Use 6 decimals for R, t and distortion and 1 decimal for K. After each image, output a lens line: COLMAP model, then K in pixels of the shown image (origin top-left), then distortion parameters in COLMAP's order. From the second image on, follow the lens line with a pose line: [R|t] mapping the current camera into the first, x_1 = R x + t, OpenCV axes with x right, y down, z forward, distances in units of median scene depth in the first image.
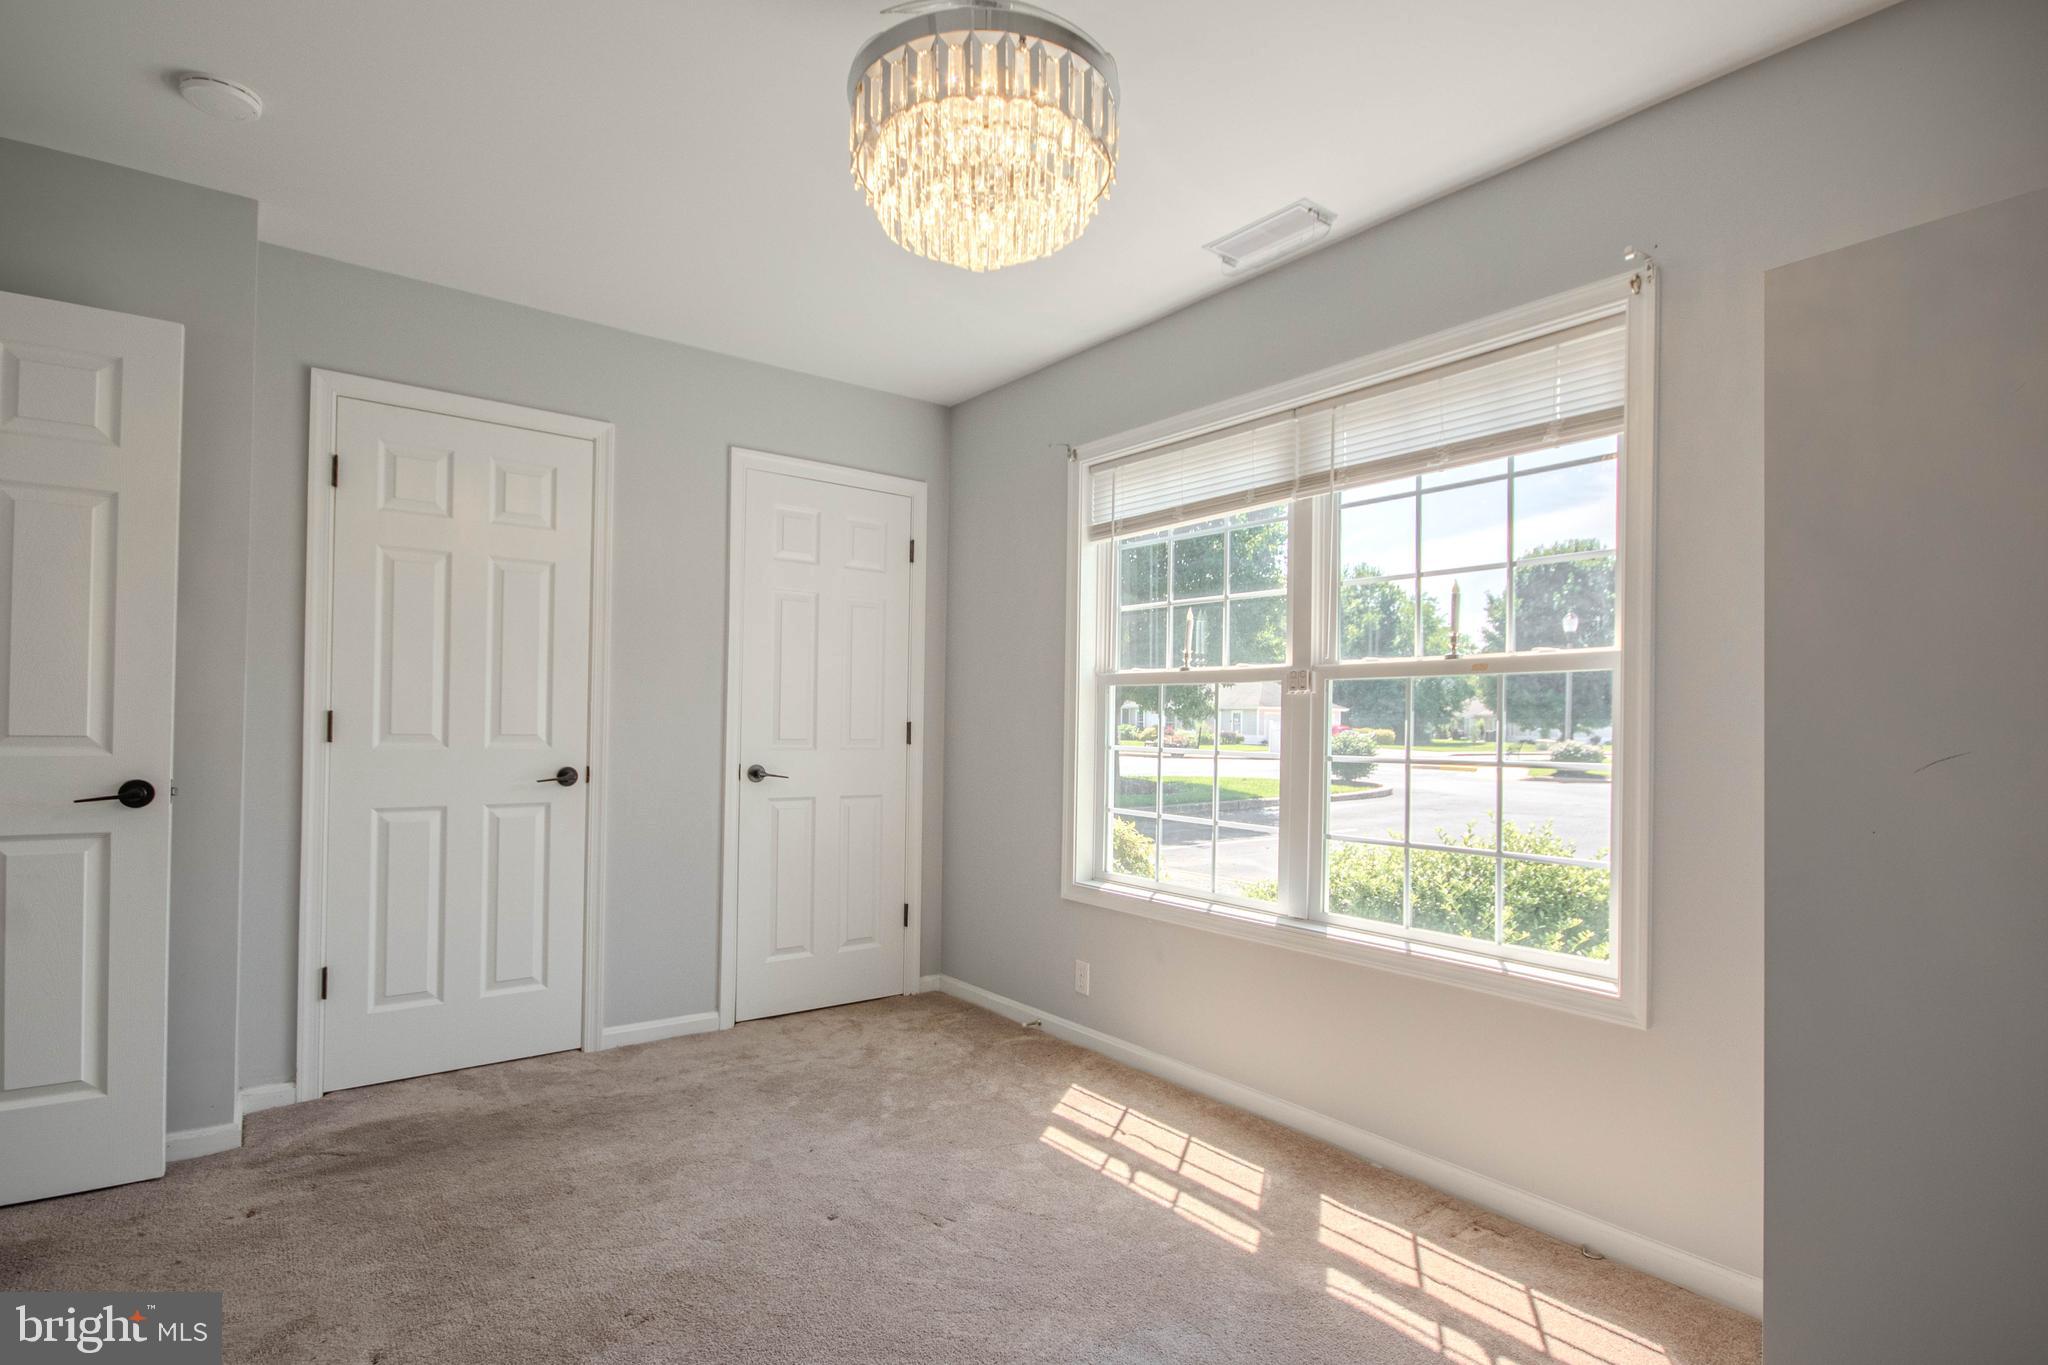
lens RADIAL K [[986.8, 0, 1026.5], [0, 986.8, 705.5], [0, 0, 1]] dist [-0.003331, 0.000198]
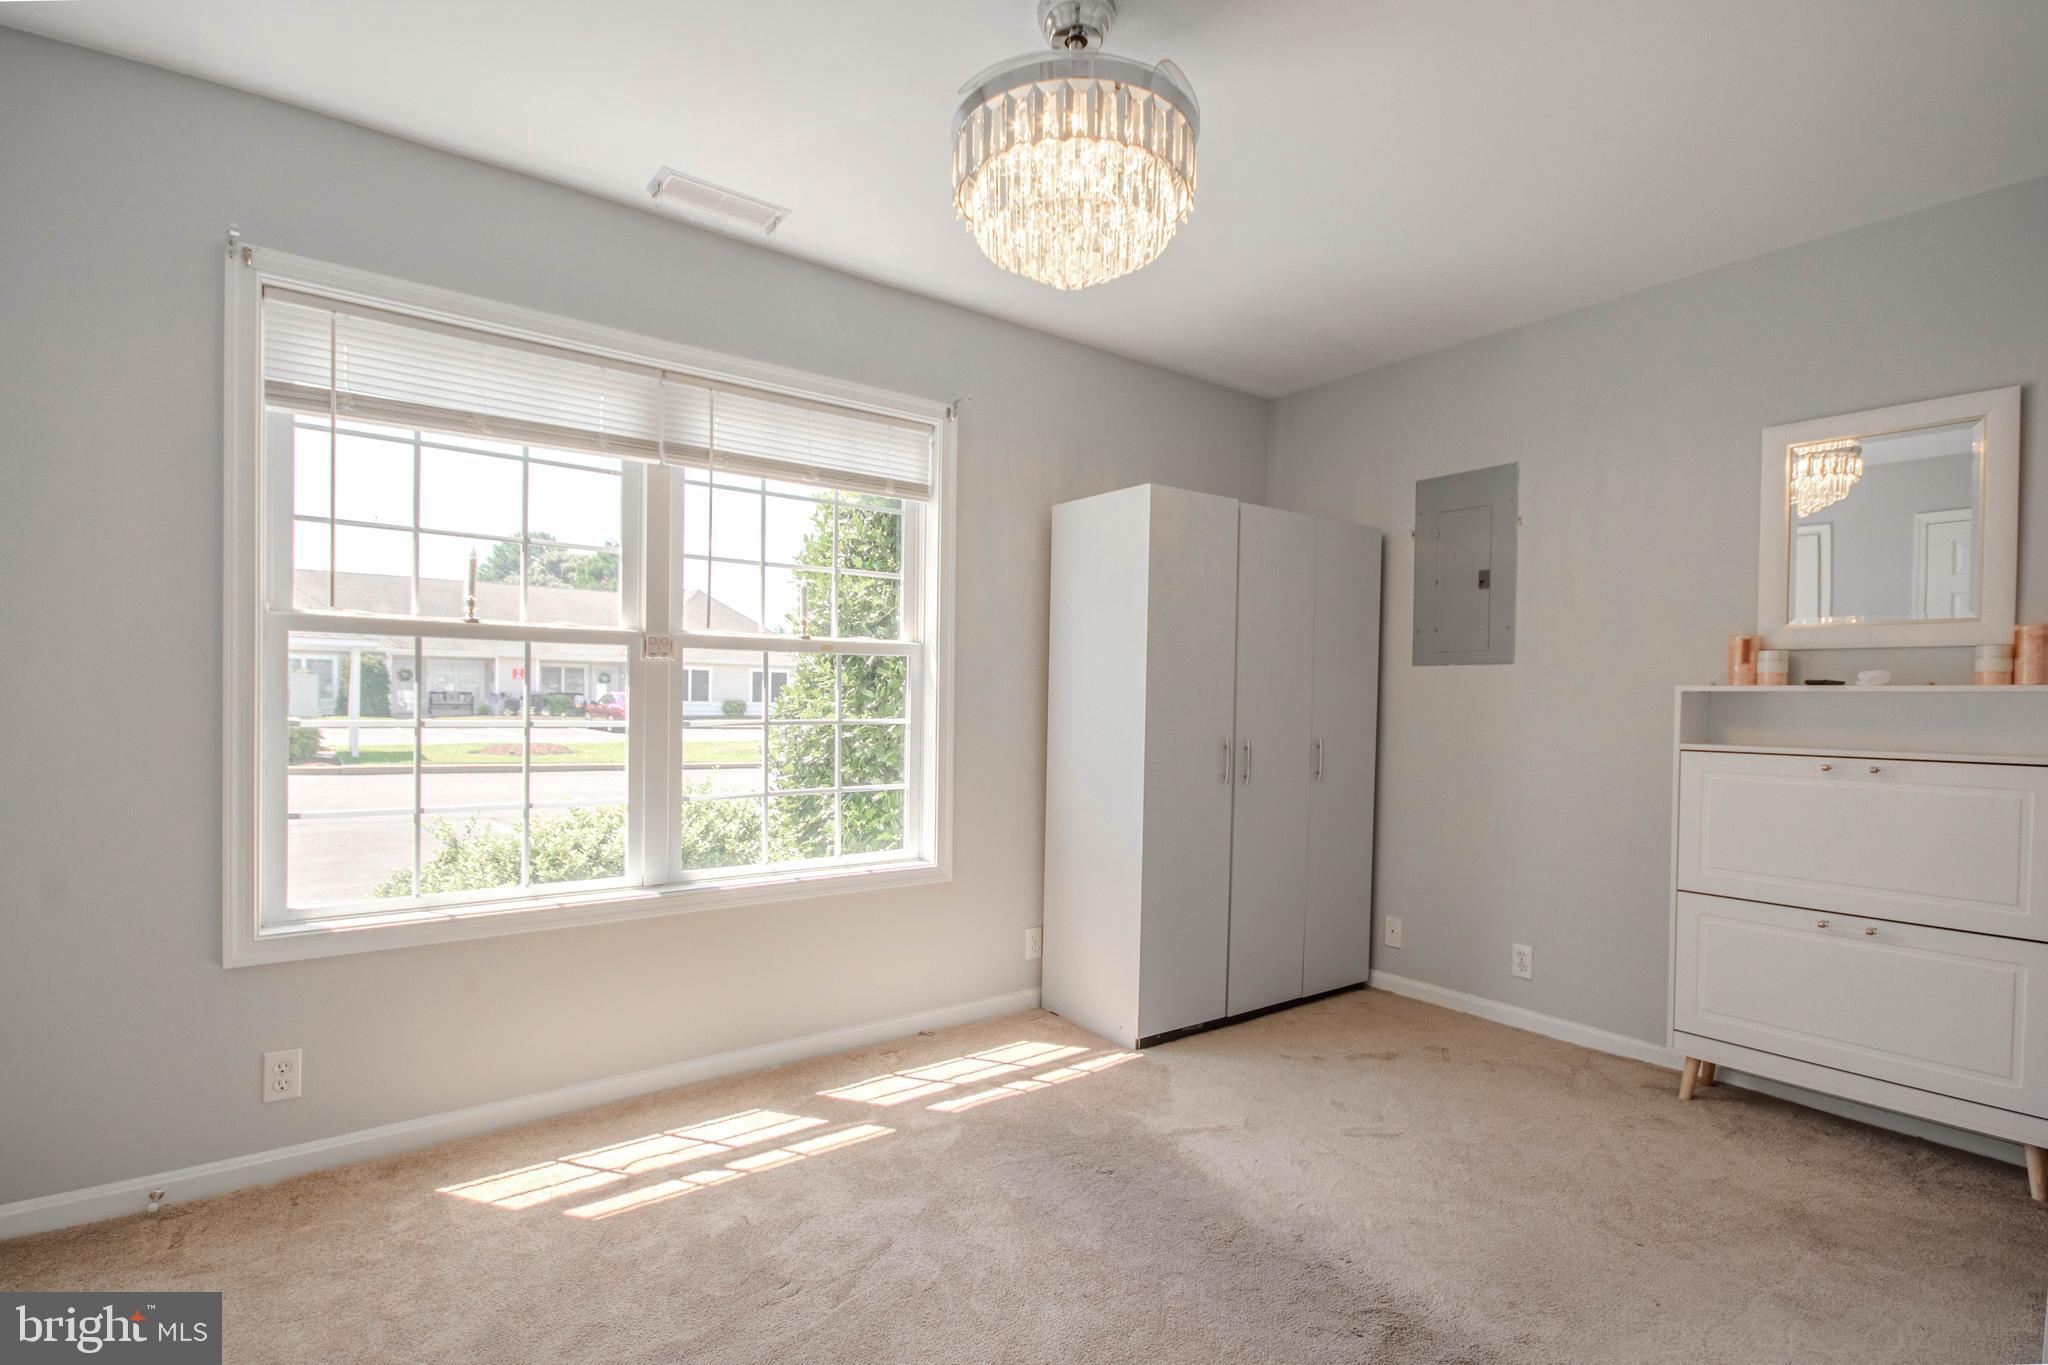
lens RADIAL K [[955.8, 0, 1023.9], [0, 955.8, 709.7], [0, 0, 1]] dist [0.001749, -0.006617]
pose [[0.032335, -0.013967, 0.999379, -0.705278], [-0.021747, 0.999656, 0.014675, 0.017193], [-0.999240, -0.022208, 0.032020, 0.628529]]
